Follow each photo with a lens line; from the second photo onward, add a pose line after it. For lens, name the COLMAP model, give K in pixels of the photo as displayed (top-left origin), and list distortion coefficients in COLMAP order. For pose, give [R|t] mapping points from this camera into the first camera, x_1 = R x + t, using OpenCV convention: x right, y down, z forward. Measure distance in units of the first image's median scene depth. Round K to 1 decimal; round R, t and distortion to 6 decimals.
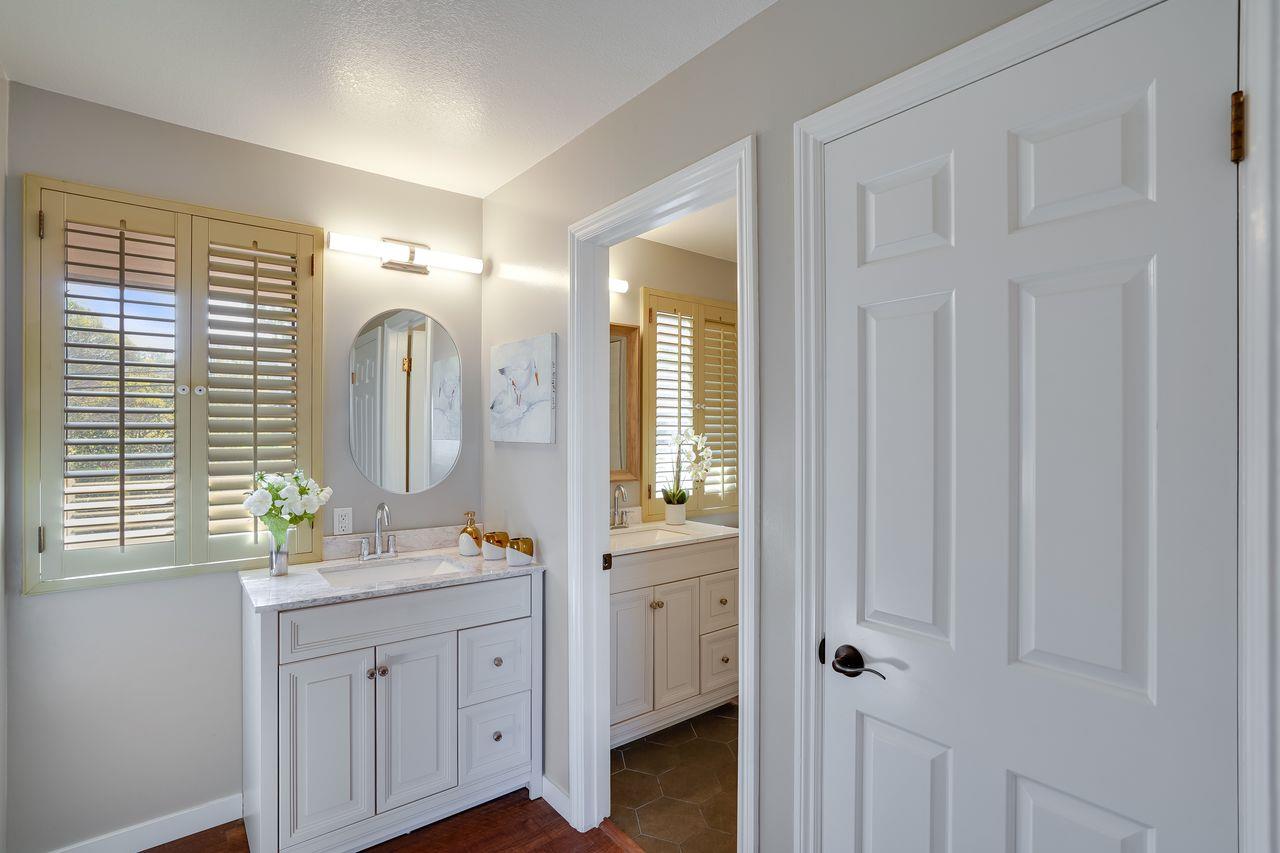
lens RADIAL K [[599.4, 0, 648.3], [0, 599.4, 426.0], [0, 0, 1]] dist [-0.047647, 0.011331]
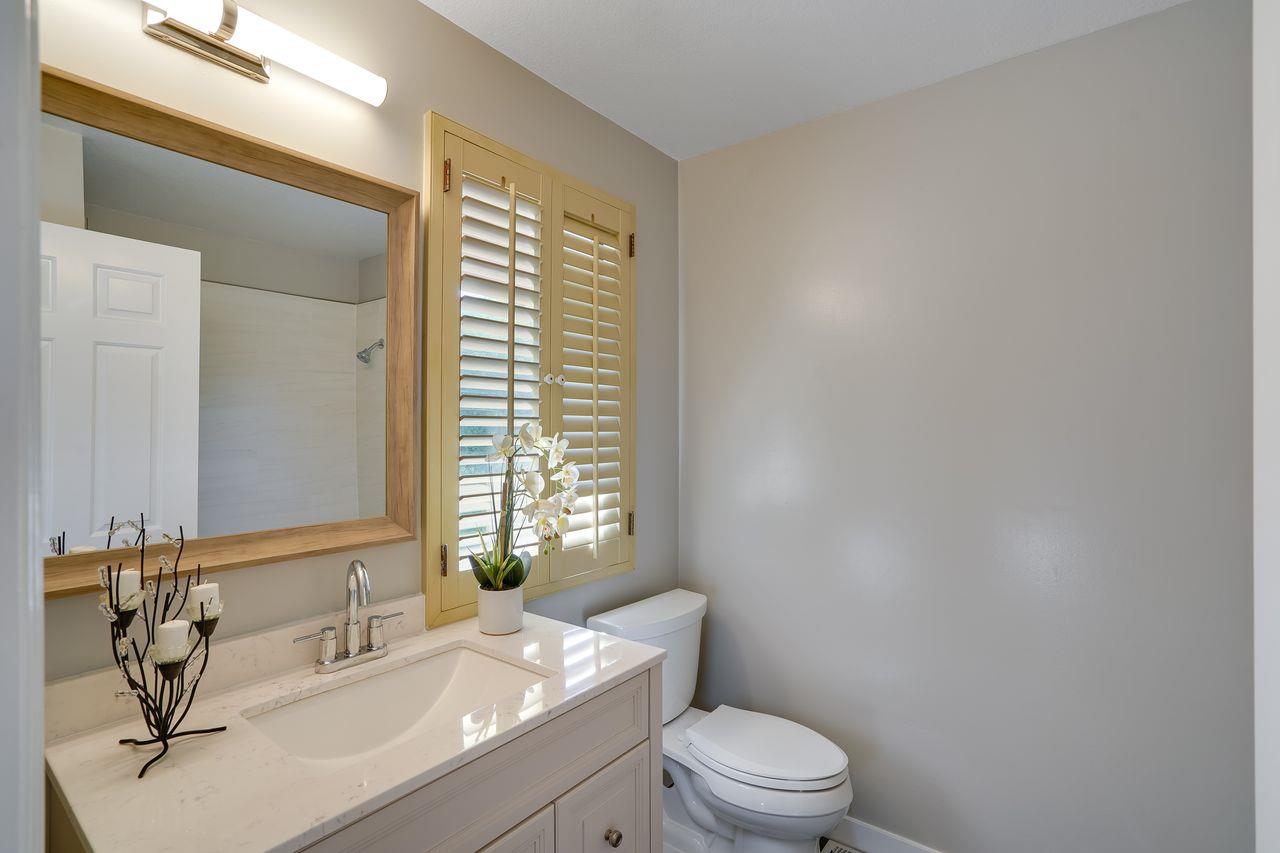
lens RADIAL K [[599.4, 0, 644.8], [0, 599.4, 420.2], [0, 0, 1]] dist [-0.047647, 0.011331]
pose [[0.971421, 0.002120, 0.237352, 0.048290], [-0.000236, 0.999968, -0.007962, 0.006864], [-0.237361, 0.007678, 0.971391, 0.574378]]
